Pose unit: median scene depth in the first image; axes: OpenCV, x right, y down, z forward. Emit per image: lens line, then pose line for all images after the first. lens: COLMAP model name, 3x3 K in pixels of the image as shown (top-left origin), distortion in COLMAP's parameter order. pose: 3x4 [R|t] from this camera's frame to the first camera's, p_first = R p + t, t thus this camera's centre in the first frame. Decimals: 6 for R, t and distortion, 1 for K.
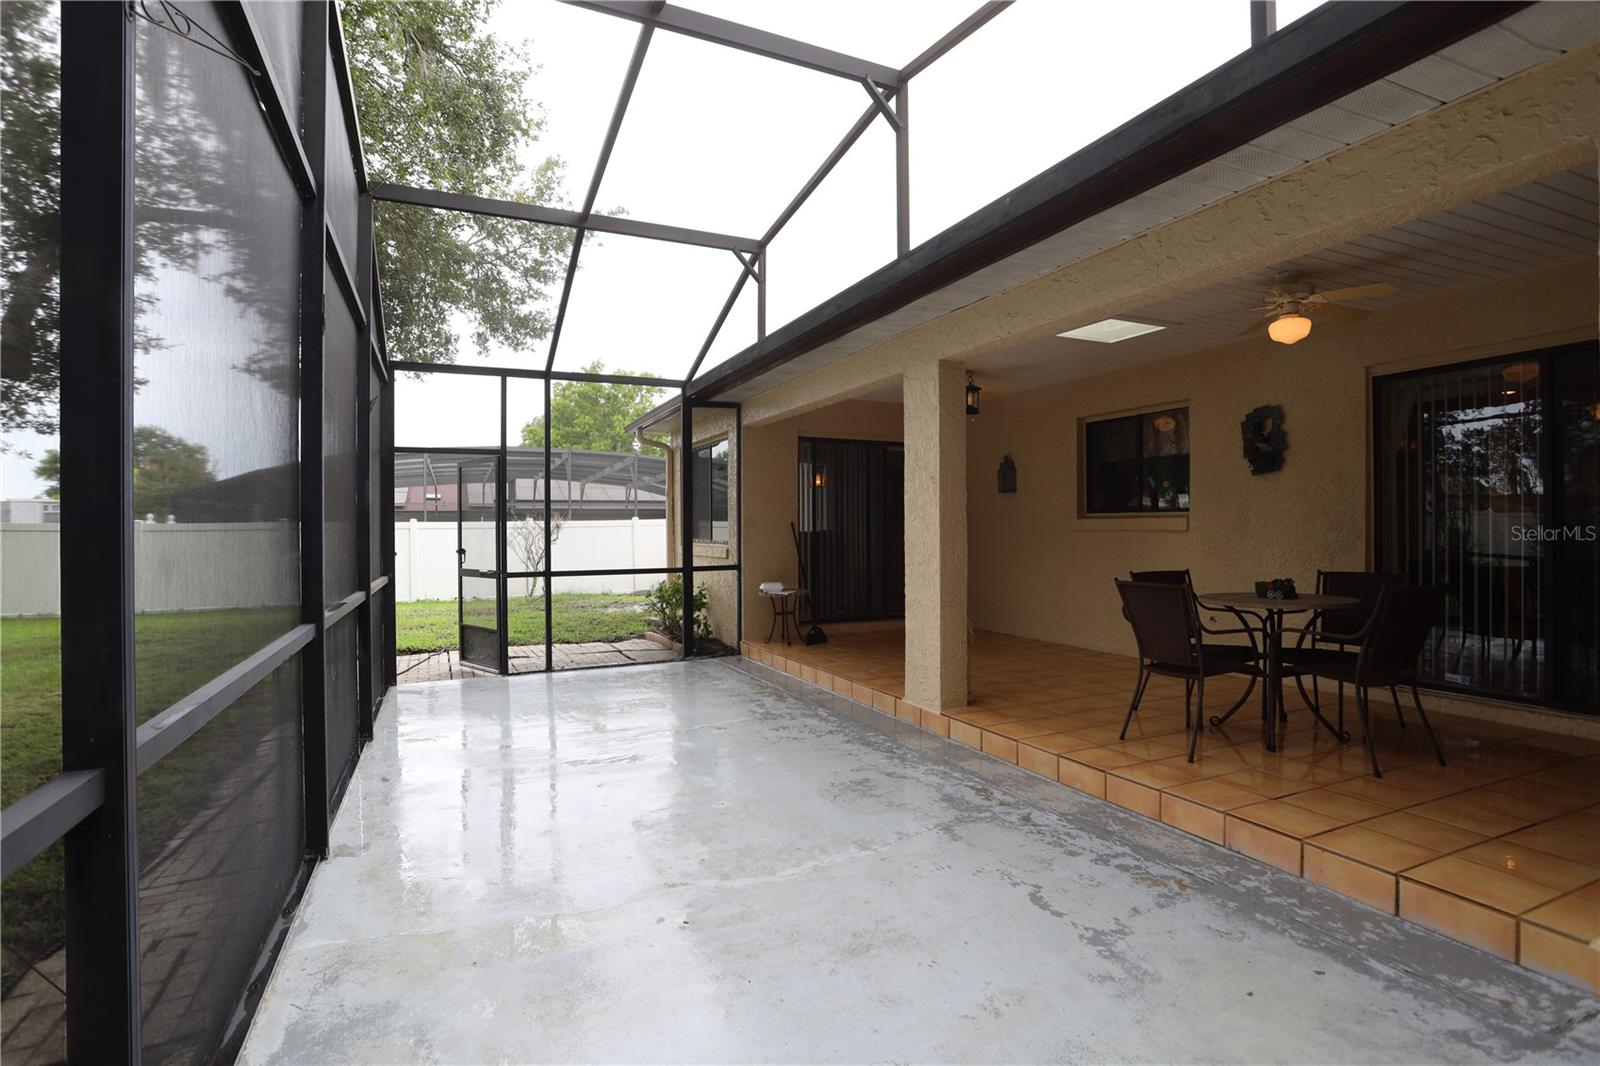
lens RADIAL K [[791.5, 0, 800.0], [0, 791.5, 533.0], [0, 0, 1]] dist [-0.065475, 0.047648]
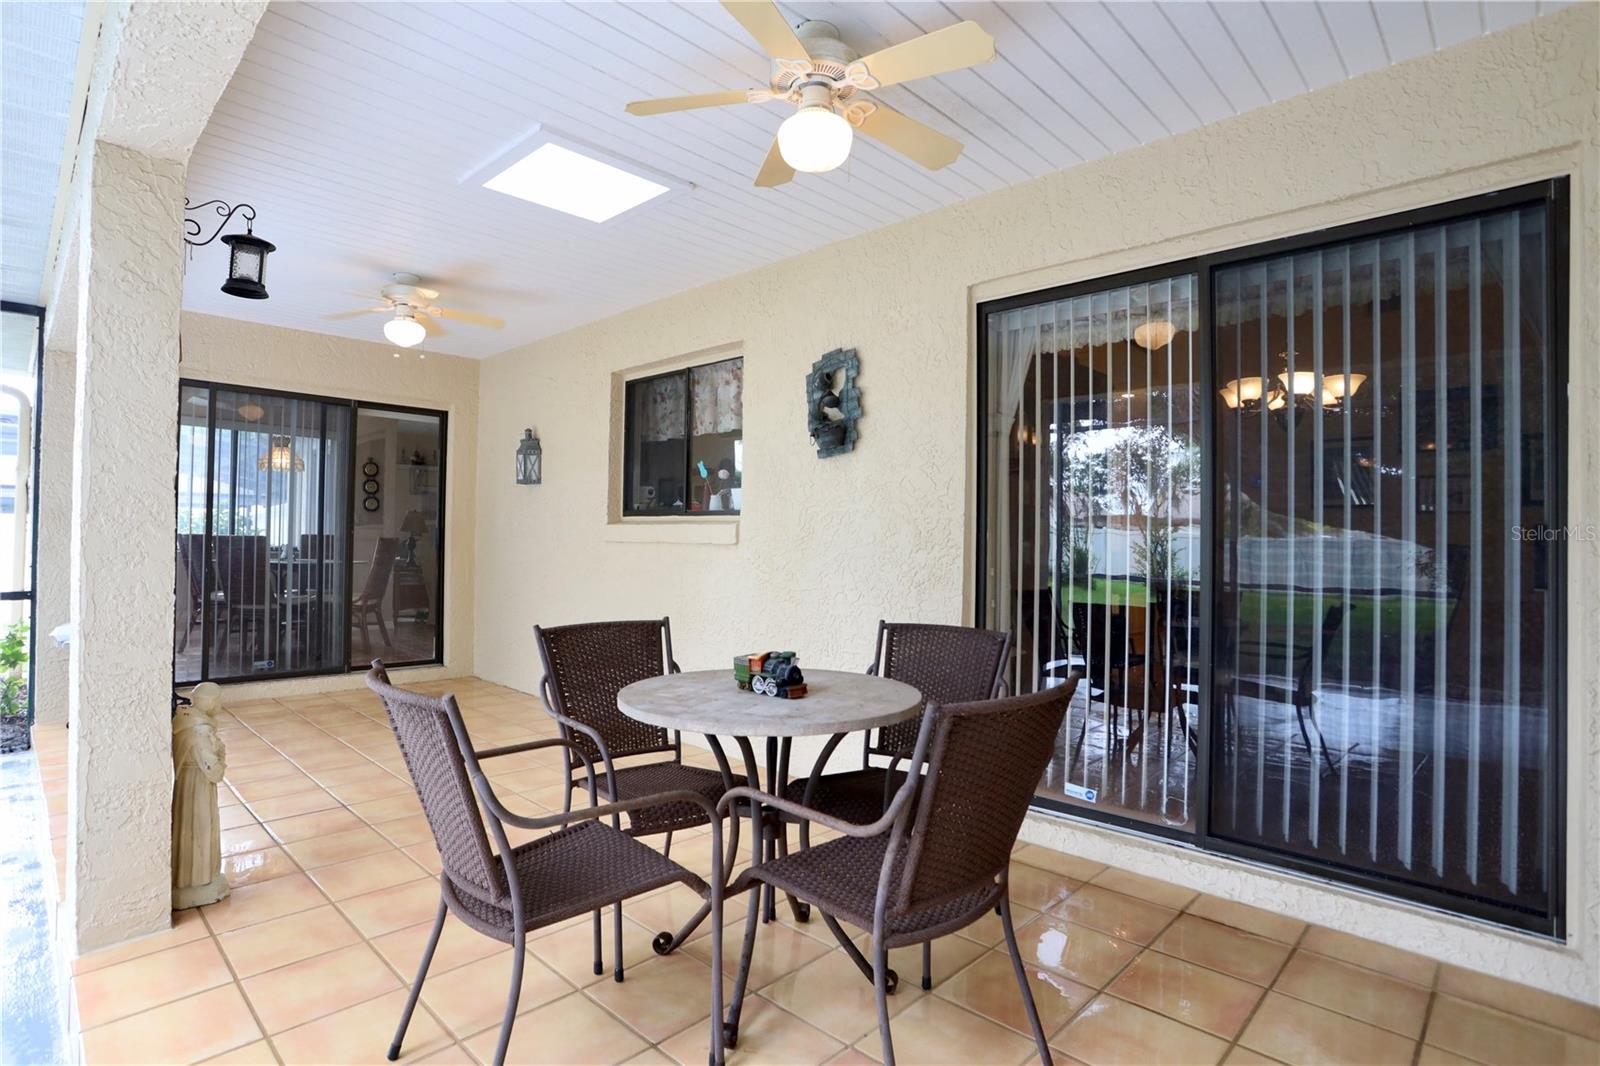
lens RADIAL K [[791.5, 0, 800.0], [0, 791.5, 533.0], [0, 0, 1]] dist [-0.065475, 0.047648]
pose [[0.934533, 0.022782, 0.355147, 0.344279], [-0.018139, 0.999701, -0.016396, -0.003359], [-0.355415, 0.008881, 0.934667, 0.411301]]
